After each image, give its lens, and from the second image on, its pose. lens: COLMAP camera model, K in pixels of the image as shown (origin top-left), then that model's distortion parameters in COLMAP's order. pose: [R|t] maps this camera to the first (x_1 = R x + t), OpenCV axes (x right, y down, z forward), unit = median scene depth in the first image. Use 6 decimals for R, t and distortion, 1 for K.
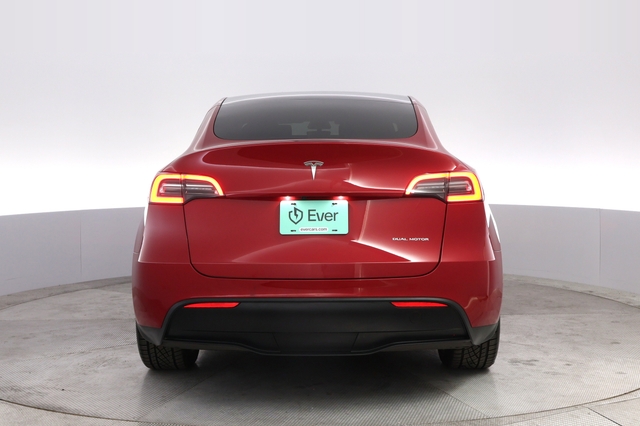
lens RADIAL K [[532.8, 0, 320.0], [0, 532.8, 213.0], [0, 0, 1]] dist [0.006058, 0.001896]
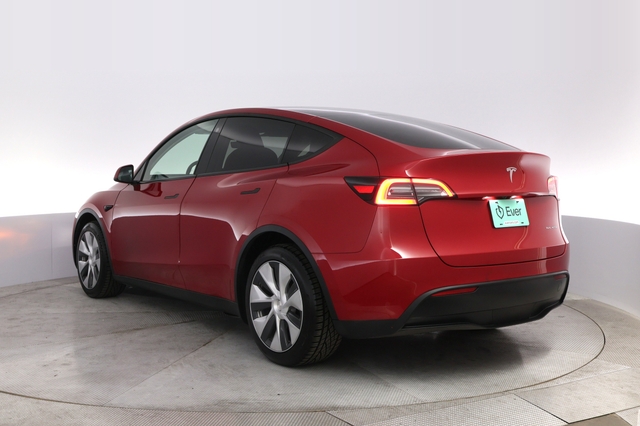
lens RADIAL K [[542.4, 0, 320.0], [0, 542.4, 213.0], [0, 0, 1]] dist [-0.006894, -0.001968]
pose [[0.912019, -0.028089, 0.409185, -0.916811], [0.038147, 0.999137, -0.016438, 0.011798], [-0.408370, 0.030601, 0.912304, 0.035870]]
